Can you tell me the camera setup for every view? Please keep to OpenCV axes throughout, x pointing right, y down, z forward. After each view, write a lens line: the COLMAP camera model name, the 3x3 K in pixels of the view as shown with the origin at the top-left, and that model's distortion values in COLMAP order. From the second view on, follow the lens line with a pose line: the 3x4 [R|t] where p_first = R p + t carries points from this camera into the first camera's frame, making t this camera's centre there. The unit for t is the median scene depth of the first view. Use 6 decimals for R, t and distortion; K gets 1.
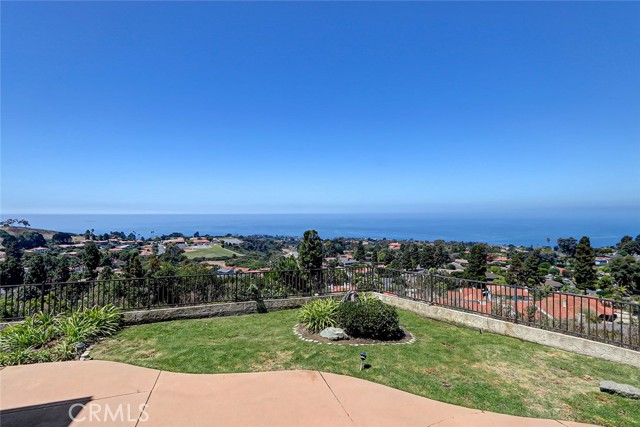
lens RADIAL K [[295.8, 0, 322.8], [0, 295.8, 215.2], [0, 0, 1]] dist [0.002794, -0.000518]
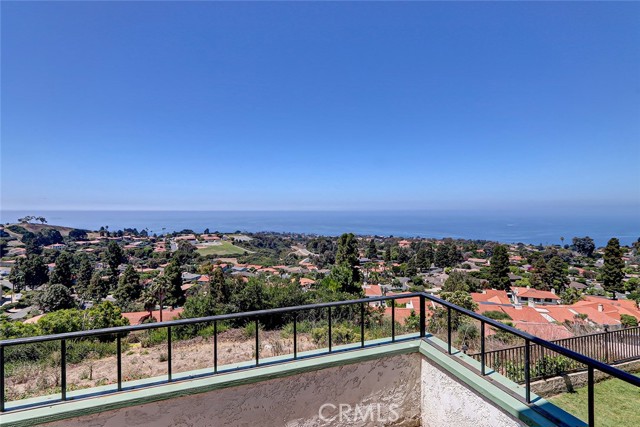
lens RADIAL K [[292.5, 0, 321.1], [0, 292.5, 213.8], [0, 0, 1]] dist [0.004575, -0.001205]
pose [[0.999807, 0.003109, -0.019406, -0.023619], [-0.002992, 0.999977, 0.006100, -0.004142], [0.019425, -0.006041, 0.999793, 0.005533]]
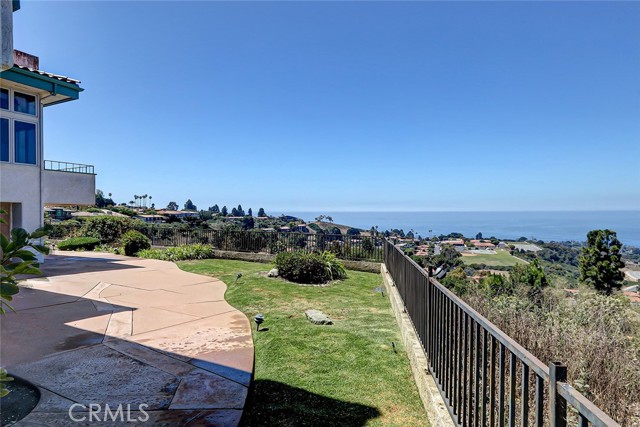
lens RADIAL K [[367.3, 0, 322.1], [0, 367.3, 215.4], [0, 0, 1]] dist [0.002556, 0.000397]
pose [[0.680520, 0.005190, -0.732711, 0.027809], [-0.000457, 0.999978, 0.006658, 0.003119], [0.732729, -0.004196, 0.680508, 0.002086]]
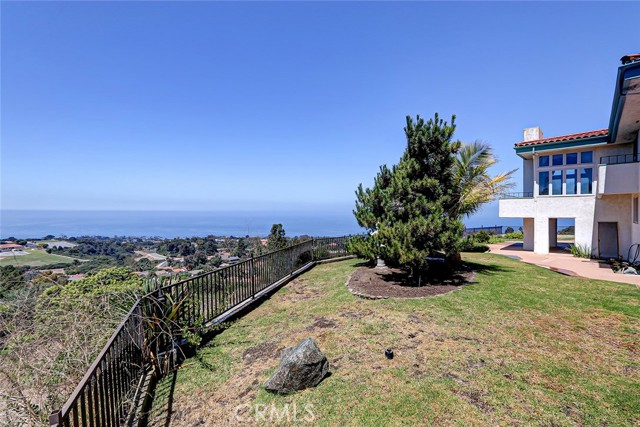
lens RADIAL K [[297.7, 0, 320.0], [0, 297.7, 213.5], [0, 0, 1]] dist [0.000579, -0.000313]
pose [[0.885990, 0.005977, 0.463666, -0.092981], [-0.006623, 0.999978, -0.000236, 0.001701], [-0.463658, -0.002862, 0.886010, -0.027132]]
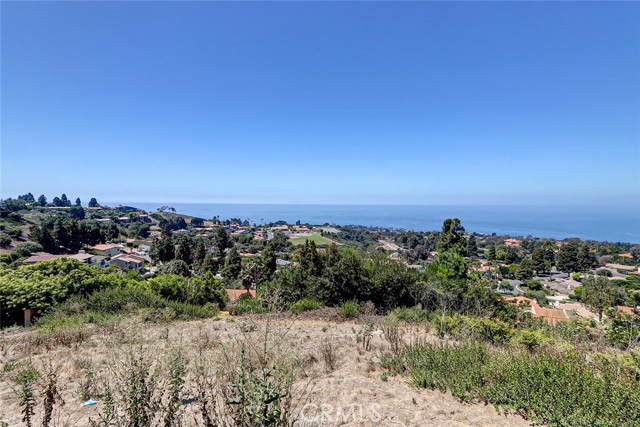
lens RADIAL K [[292.5, 0, 321.1], [0, 292.5, 213.8], [0, 0, 1]] dist [0.004575, -0.001205]
pose [[0.950792, 0.019460, -0.309219, -0.029384], [-0.011752, 0.999573, 0.026770, 0.003897], [0.309608, -0.021818, 0.950614, 0.019914]]
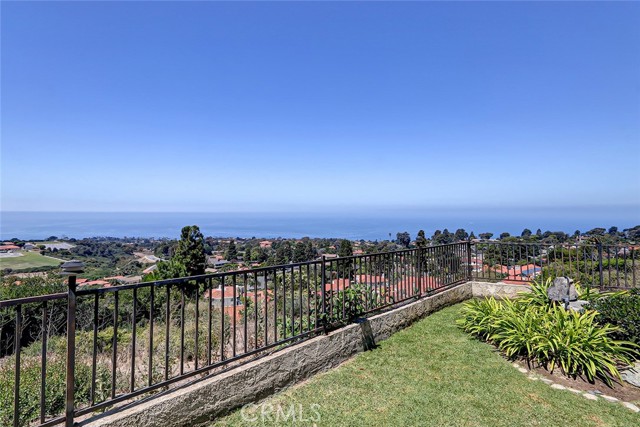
lens RADIAL K [[294.1, 0, 319.1], [0, 294.1, 212.5], [0, 0, 1]] dist [0.002666, -0.000585]
pose [[0.908605, 0.008640, 0.417566, -0.012578], [-0.005794, 0.999951, -0.008083, 0.003634], [-0.417615, 0.004925, 0.908611, 0.017422]]
